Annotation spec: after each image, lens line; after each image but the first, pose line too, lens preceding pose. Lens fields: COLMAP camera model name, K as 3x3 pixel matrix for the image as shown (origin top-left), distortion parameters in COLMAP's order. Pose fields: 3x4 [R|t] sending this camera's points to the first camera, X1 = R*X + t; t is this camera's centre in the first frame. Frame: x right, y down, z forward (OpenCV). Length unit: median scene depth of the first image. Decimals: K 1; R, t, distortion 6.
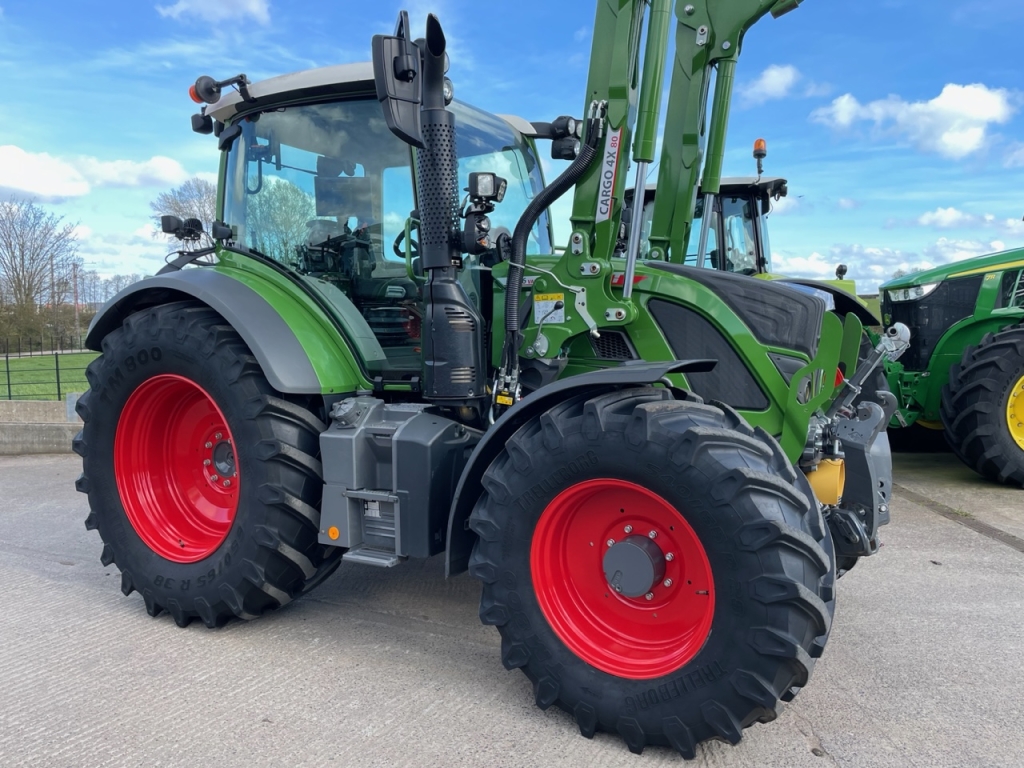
lens RADIAL K [[766.3, 0, 512.0], [0, 766.3, 384.0], [0, 0, 1]] dist [0.093555, -0.113454]
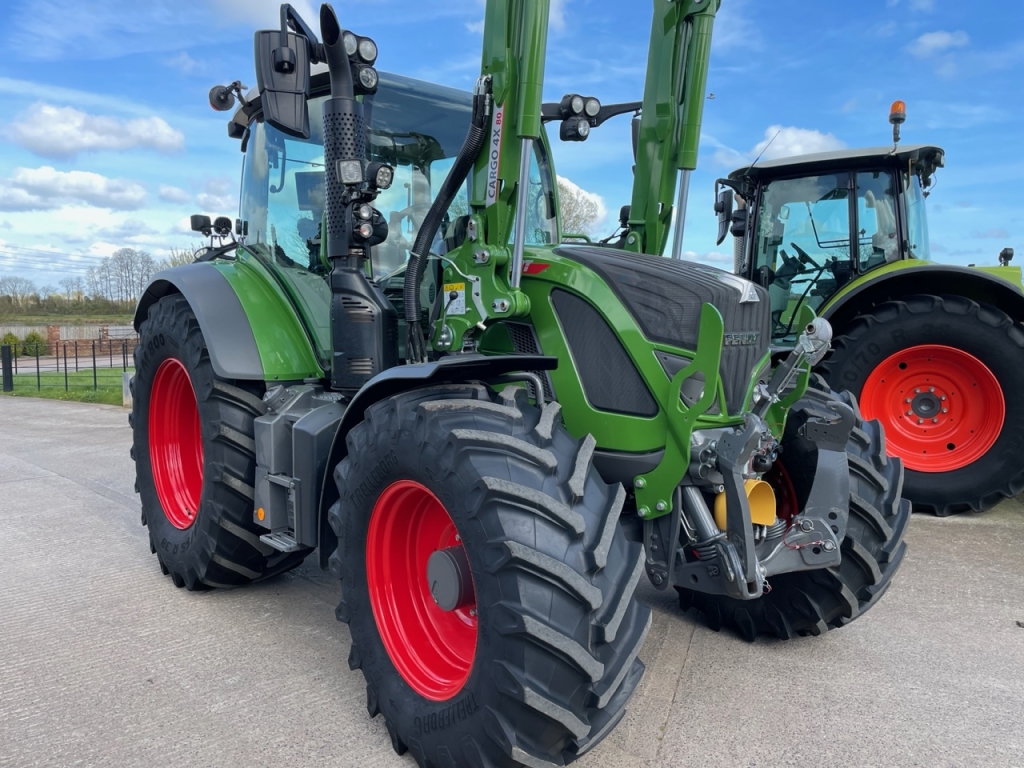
lens RADIAL K [[768.2, 0, 516.3], [0, 768.2, 379.3], [0, 0, 1]] dist [0.090122, -0.114984]
pose [[0.944862, 0.035499, -0.325539, 0.447363], [-0.034831, 0.999362, 0.007880, -0.009450], [0.325611, 0.003894, 0.945496, 0.127255]]
